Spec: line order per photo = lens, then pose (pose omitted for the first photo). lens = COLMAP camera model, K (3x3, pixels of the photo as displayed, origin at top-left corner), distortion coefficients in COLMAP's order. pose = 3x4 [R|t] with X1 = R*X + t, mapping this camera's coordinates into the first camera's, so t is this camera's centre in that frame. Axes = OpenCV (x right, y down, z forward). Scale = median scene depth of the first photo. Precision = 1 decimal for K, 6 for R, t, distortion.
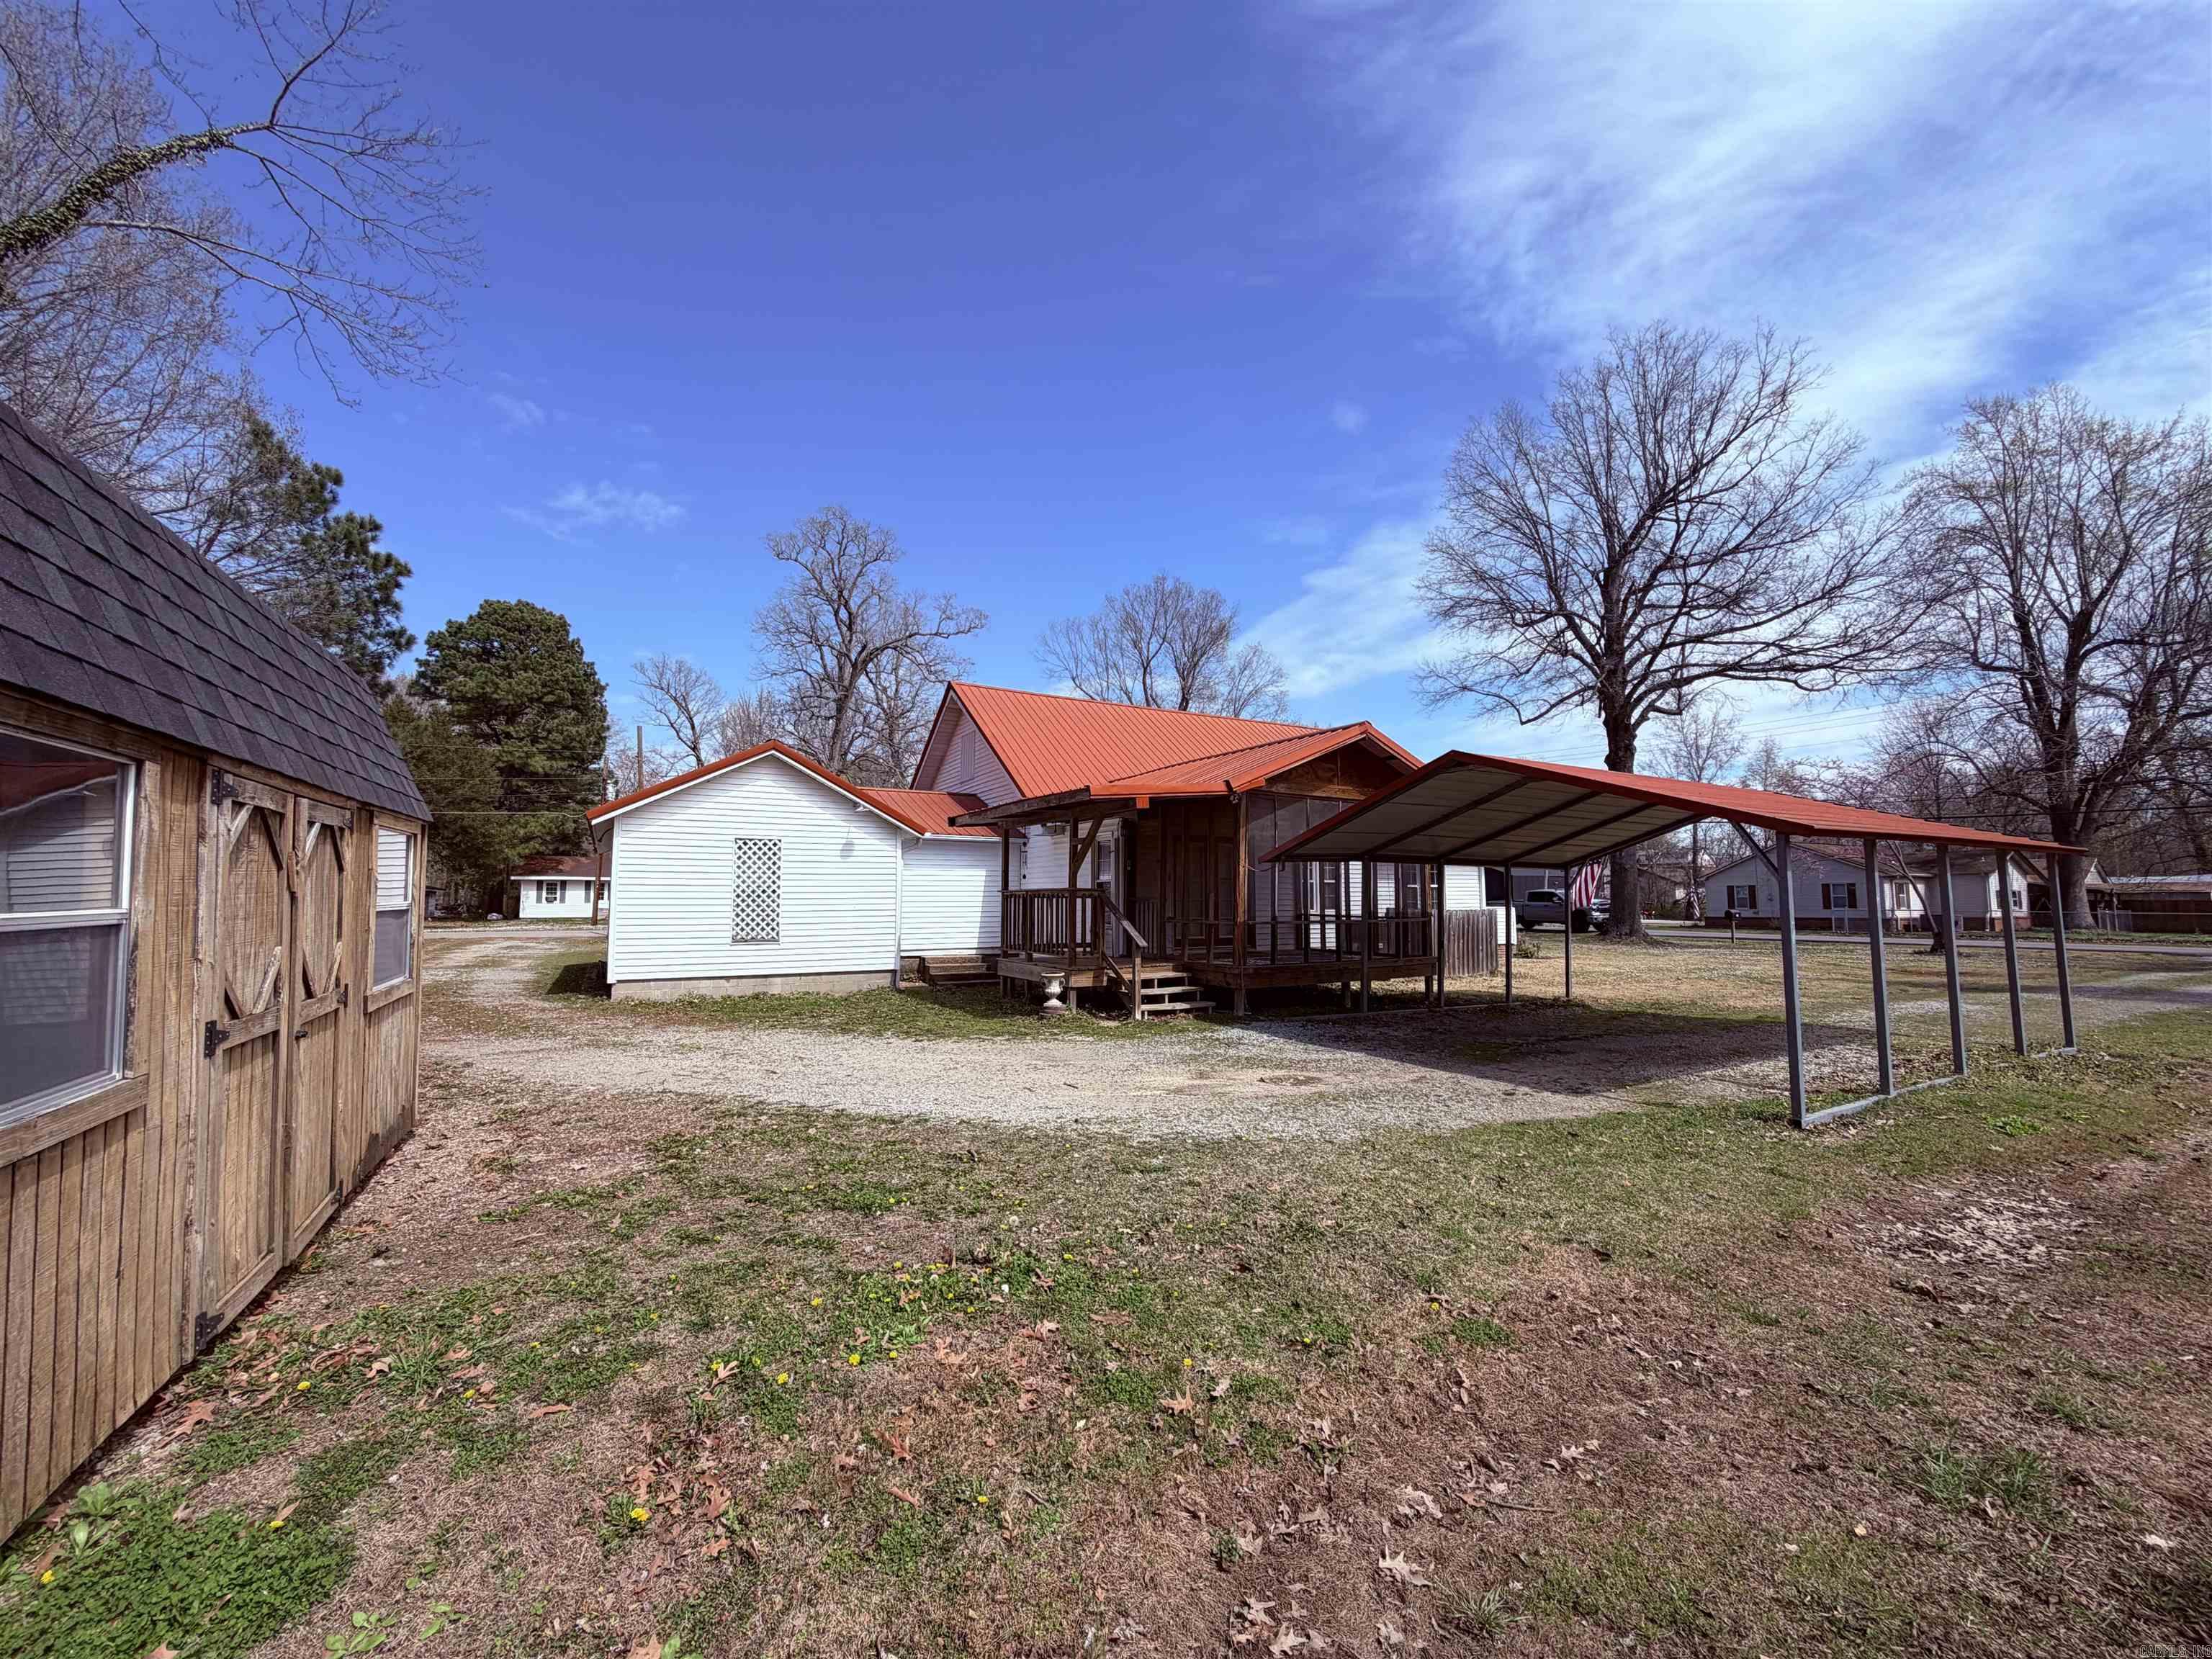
lens RADIAL K [[885.2, 0, 1103.5], [0, 885.2, 828.2], [0, 0, 1]] dist [0.000609, 0.000414]
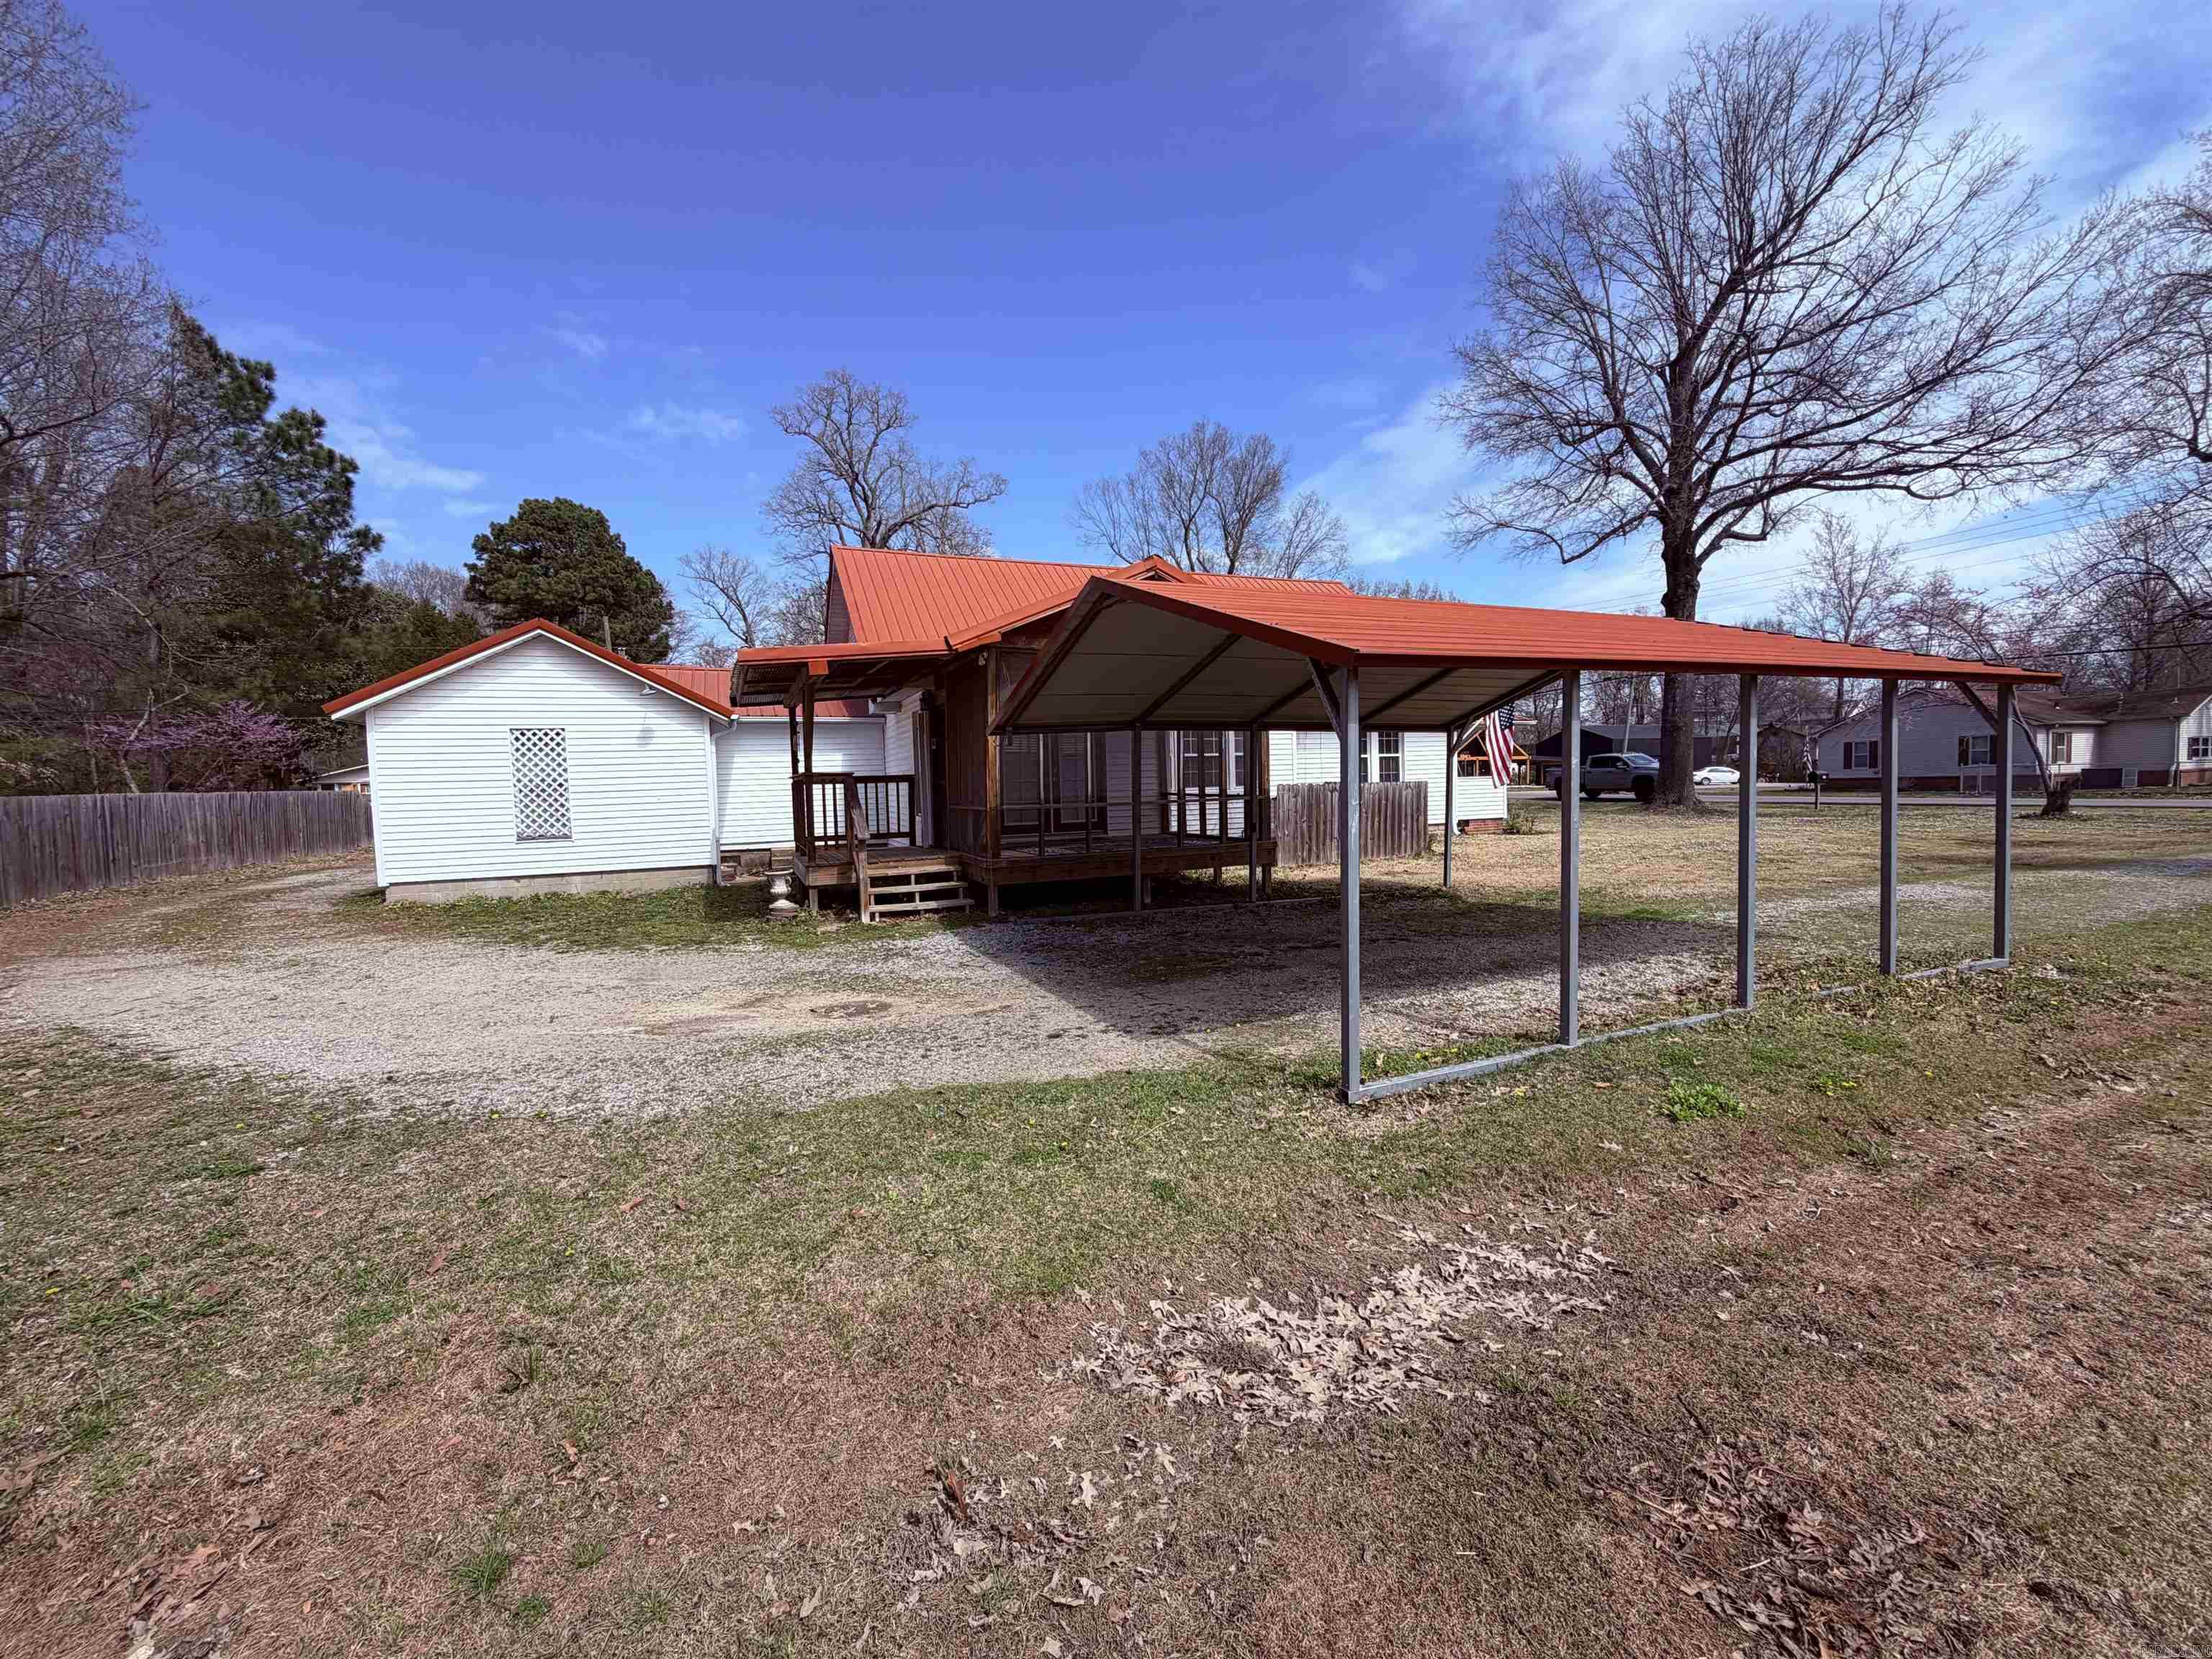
lens RADIAL K [[885.2, 0, 1108.7], [0, 885.2, 827.7], [0, 0, 1]] dist [0.000609, 0.000414]
pose [[0.992252, -0.021967, -0.122281, 0.153918], [0.038268, 0.990431, 0.132598, 0.007418], [0.118198, -0.136250, 0.983598, 0.075592]]
